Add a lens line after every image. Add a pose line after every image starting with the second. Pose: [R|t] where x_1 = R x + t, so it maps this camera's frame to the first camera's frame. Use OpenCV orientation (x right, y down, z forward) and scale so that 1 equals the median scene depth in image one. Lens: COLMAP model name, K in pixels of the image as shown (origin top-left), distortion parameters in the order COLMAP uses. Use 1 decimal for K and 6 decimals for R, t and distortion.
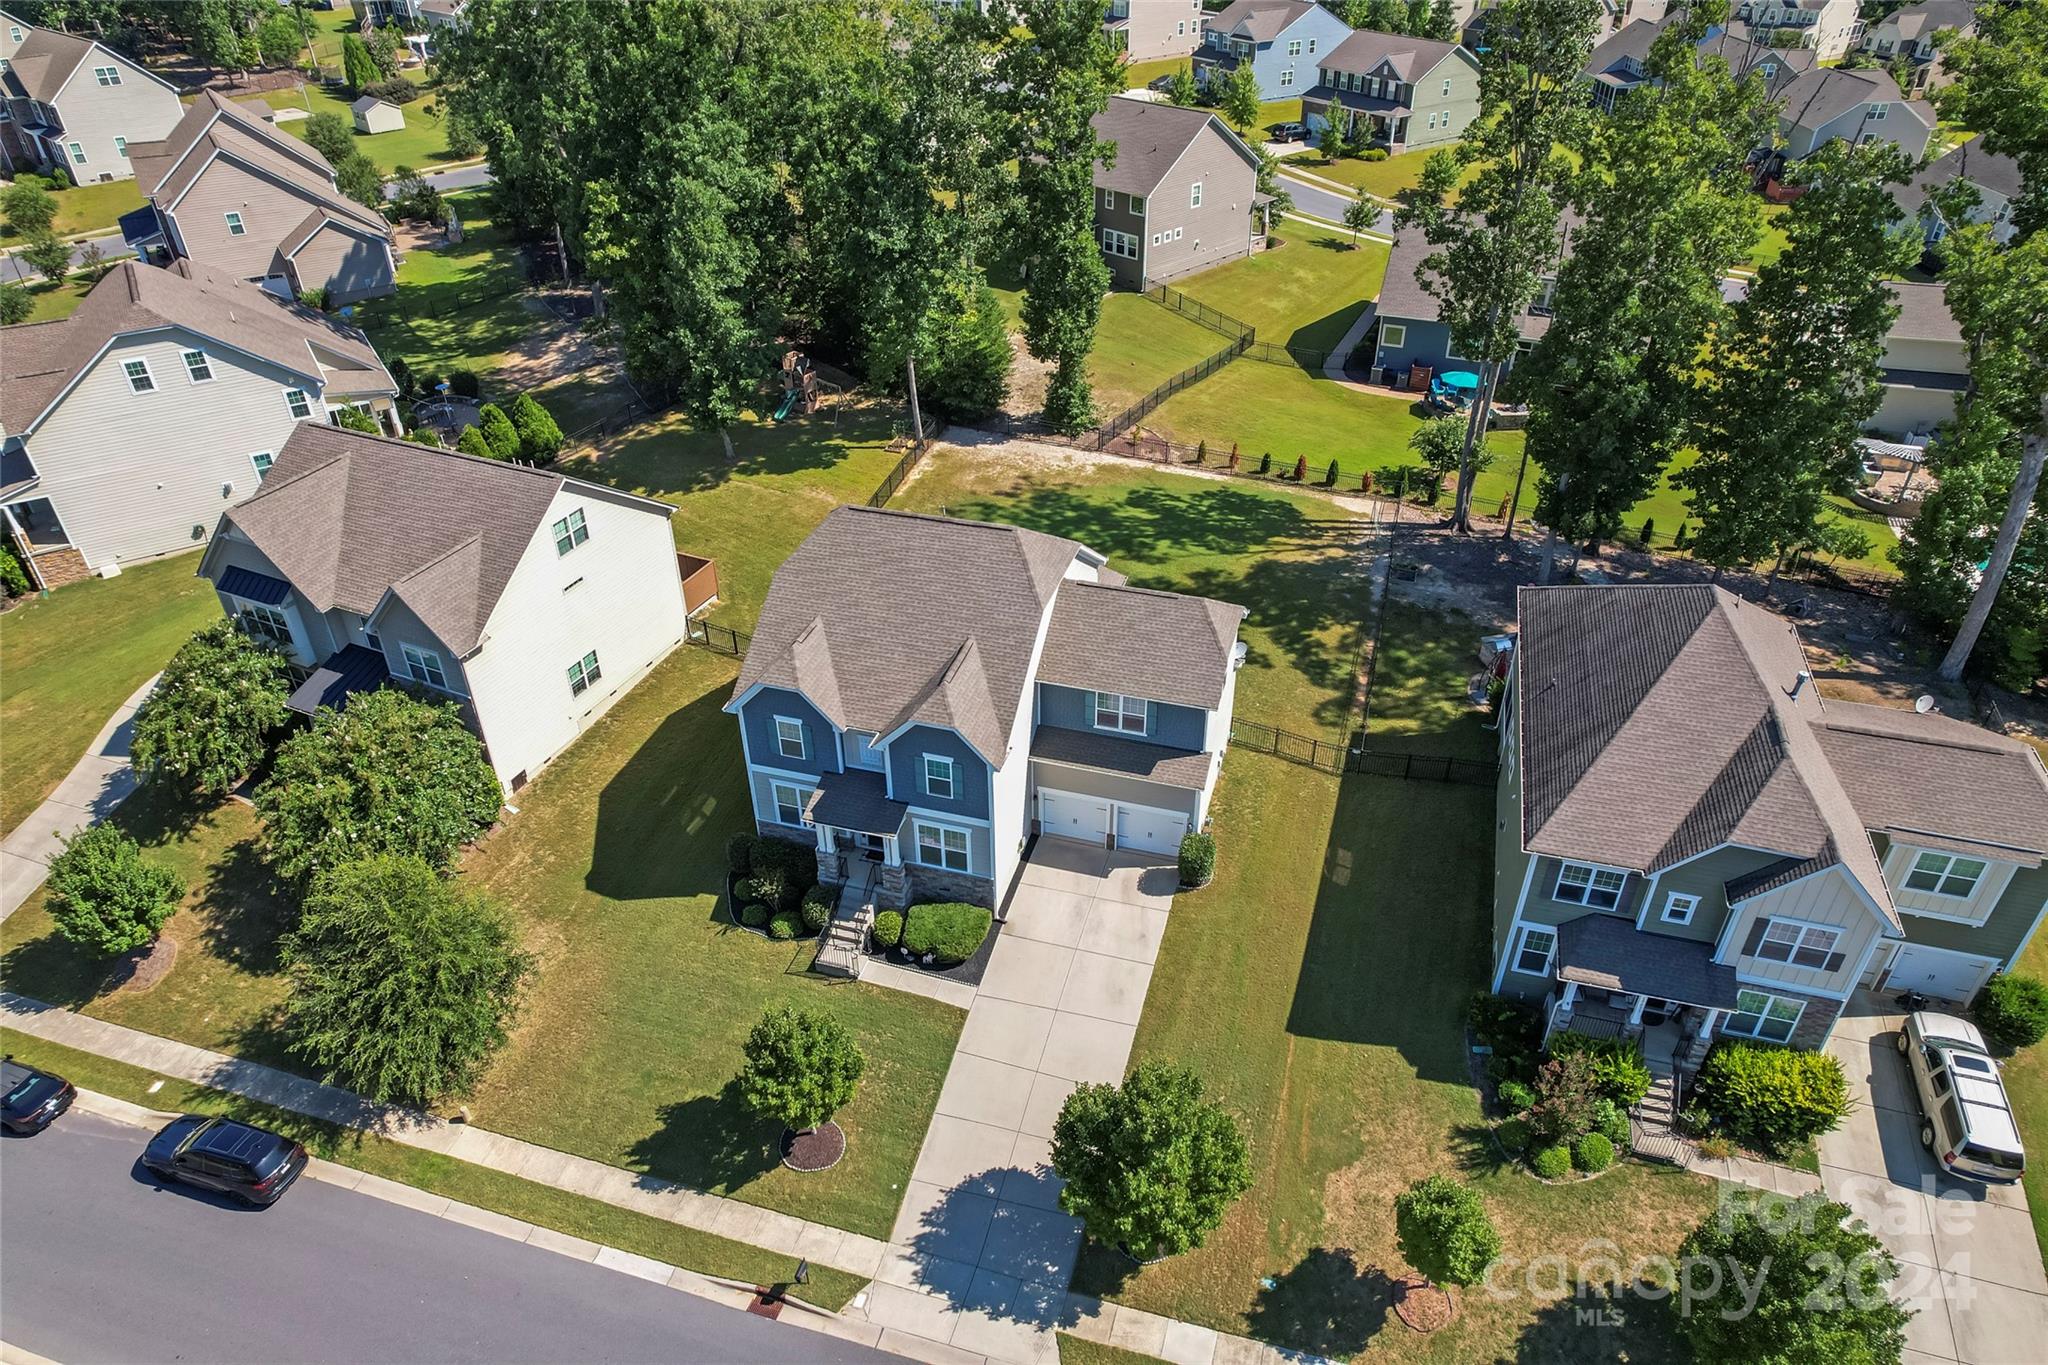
lens RADIAL K [[1305.1, 0, 1029.9], [0, 1305.1, 679.5], [0, 0, 1]] dist [-0.067735, 0.055264]
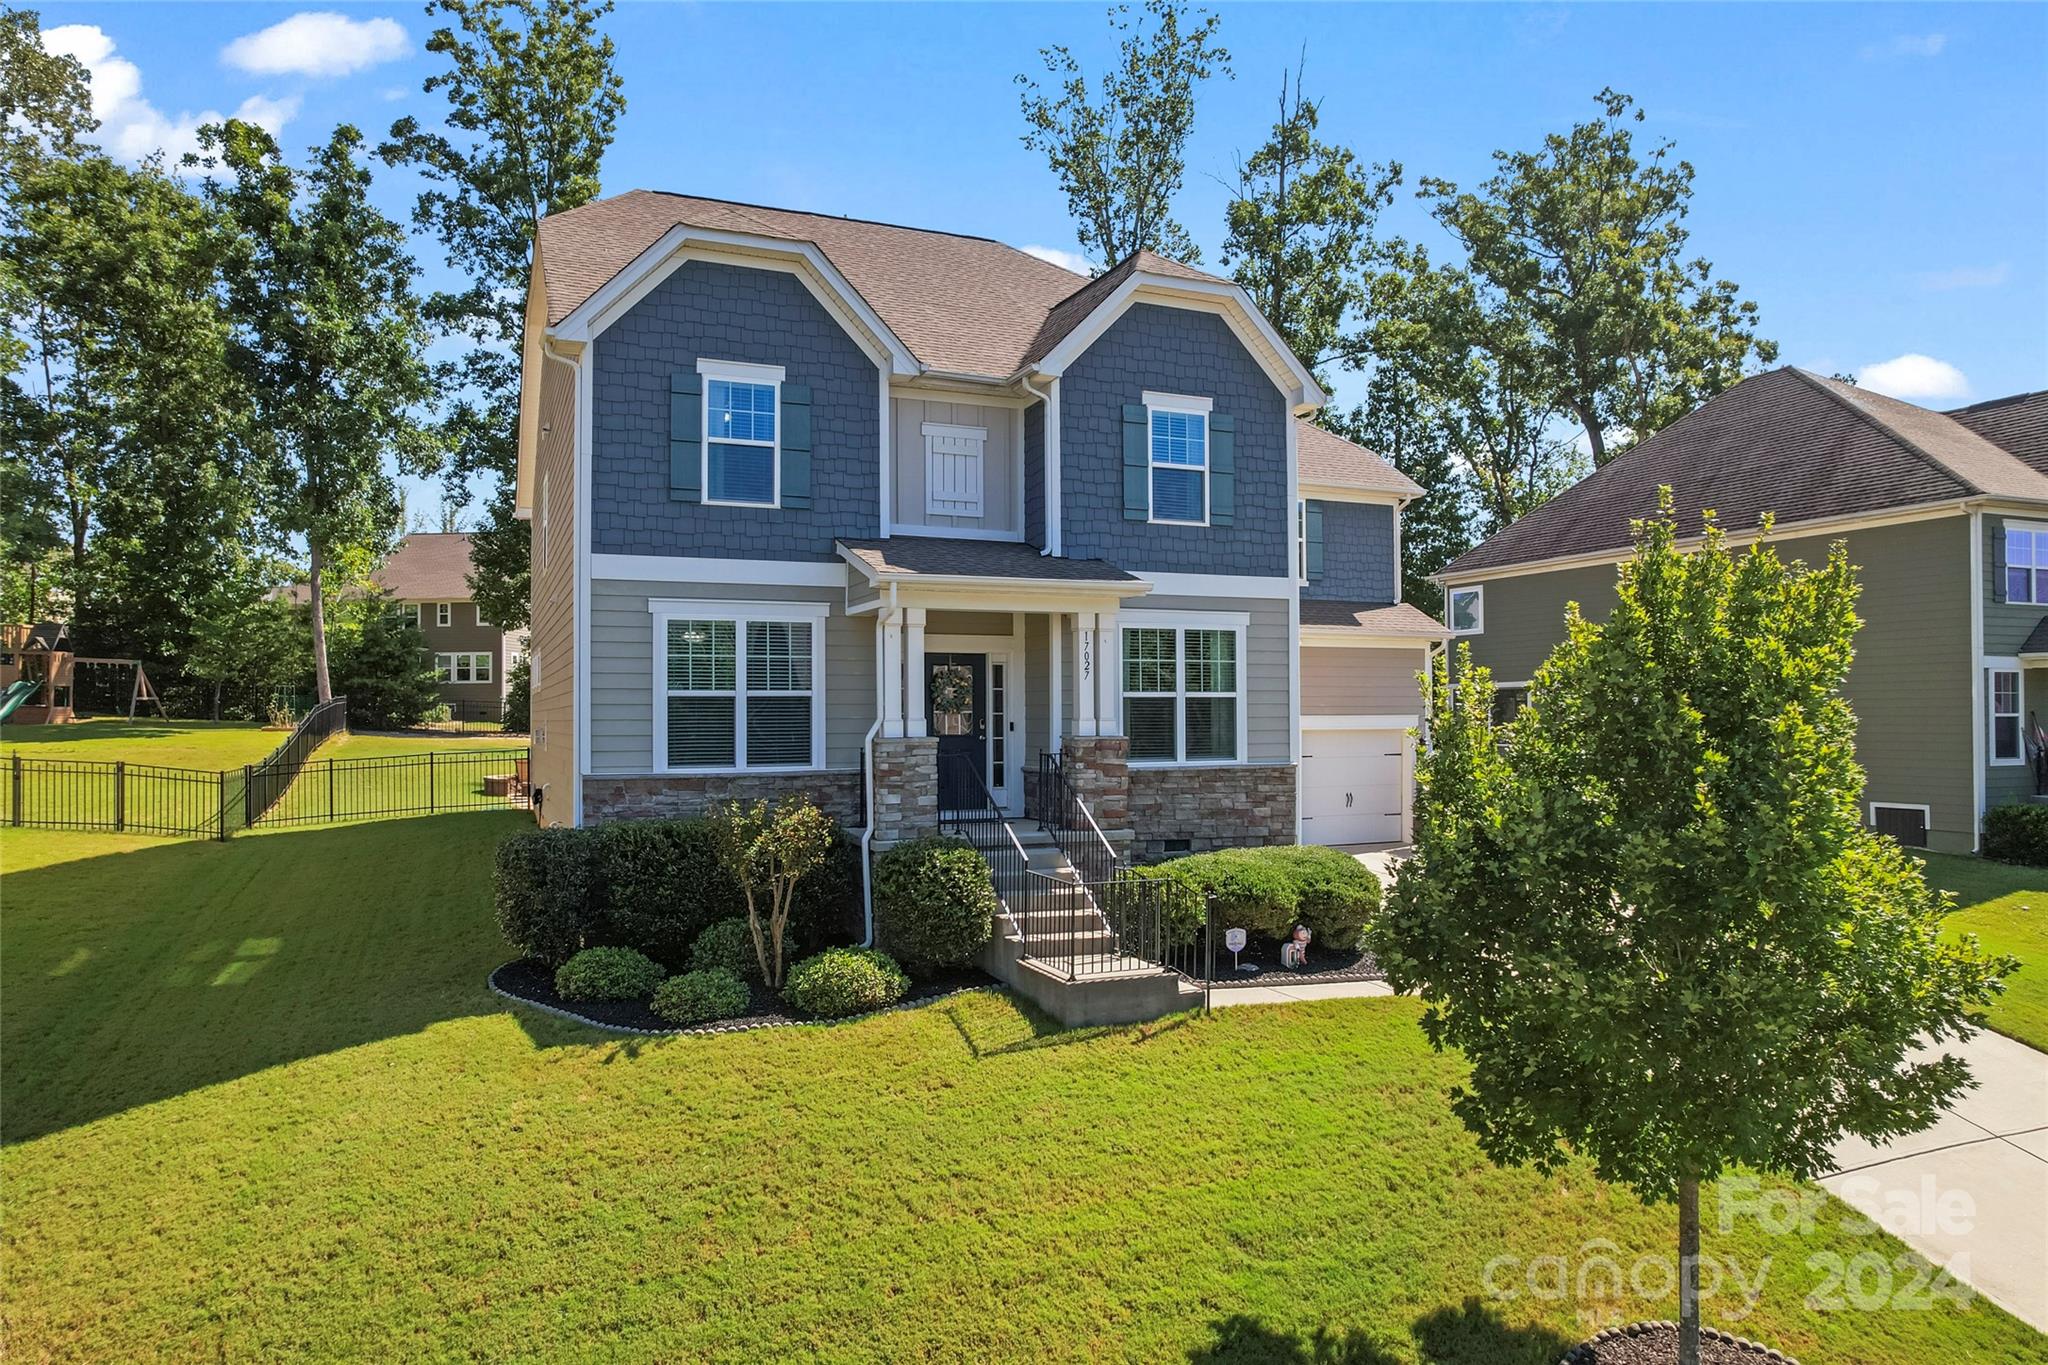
lens RADIAL K [[1311.3, 0, 1027.2], [0, 1311.3, 694.0], [0, 0, 1]] dist [-0.067368, 0.047848]
pose [[0.770231, 0.012496, 0.637642, -0.326609], [0.355179, 0.822007, -0.445143, 0.267600], [-0.529709, 0.569340, 0.628697, 0.733154]]
